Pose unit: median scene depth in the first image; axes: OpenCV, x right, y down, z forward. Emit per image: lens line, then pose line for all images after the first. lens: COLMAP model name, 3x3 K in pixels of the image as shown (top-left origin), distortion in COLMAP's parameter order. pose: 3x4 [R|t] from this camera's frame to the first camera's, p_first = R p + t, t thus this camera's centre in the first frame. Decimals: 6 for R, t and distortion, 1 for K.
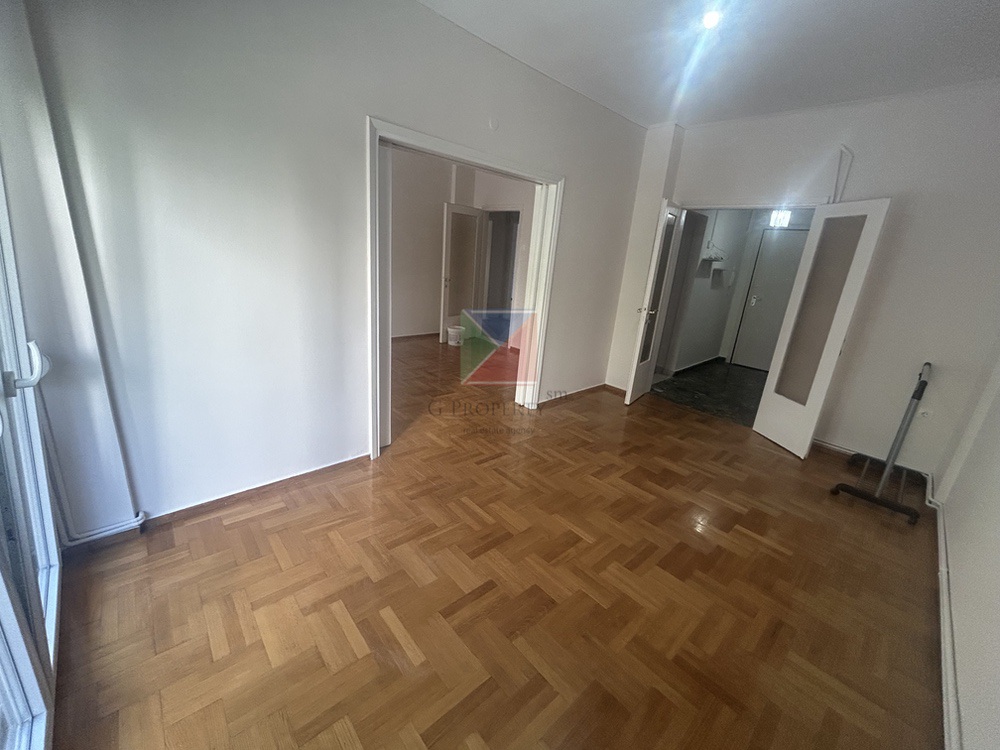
lens RADIAL K [[403.1, 0, 501.4], [0, 403.1, 371.3], [0, 0, 1]] dist [-0.000776, 0.000393]
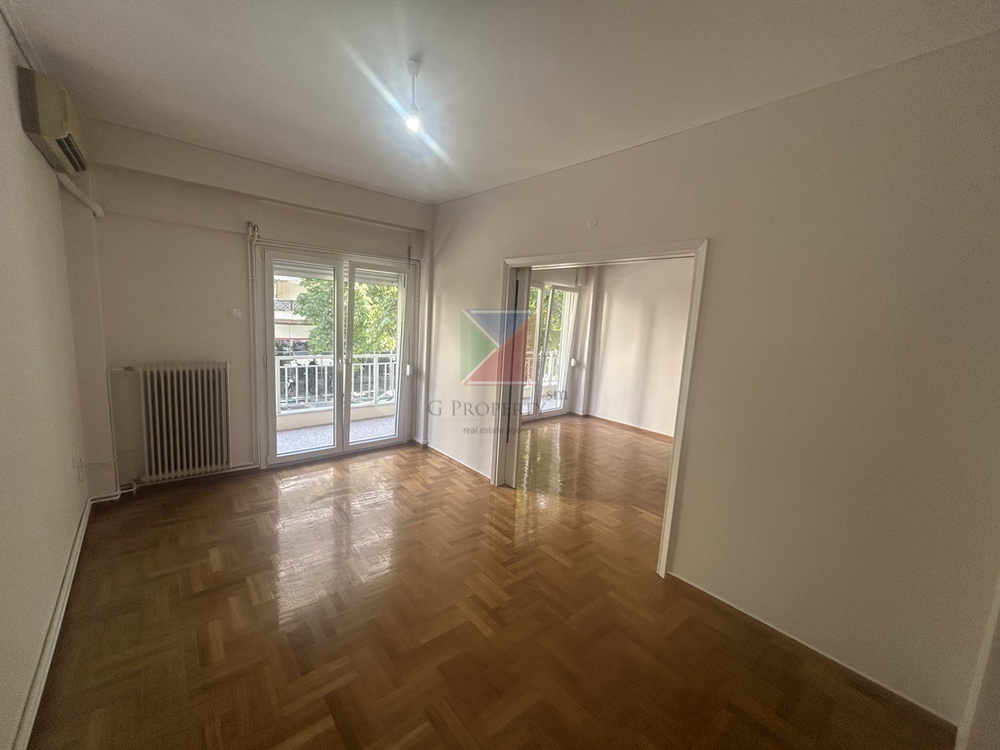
lens RADIAL K [[403.1, 0, 501.4], [0, 403.1, 371.3], [0, 0, 1]] dist [-0.000776, 0.000393]
pose [[-0.049014, 0.047788, -0.997654, 1.055570], [-0.342565, 0.937464, 0.061734, -0.245002], [0.938215, 0.344787, -0.029578, 0.961366]]
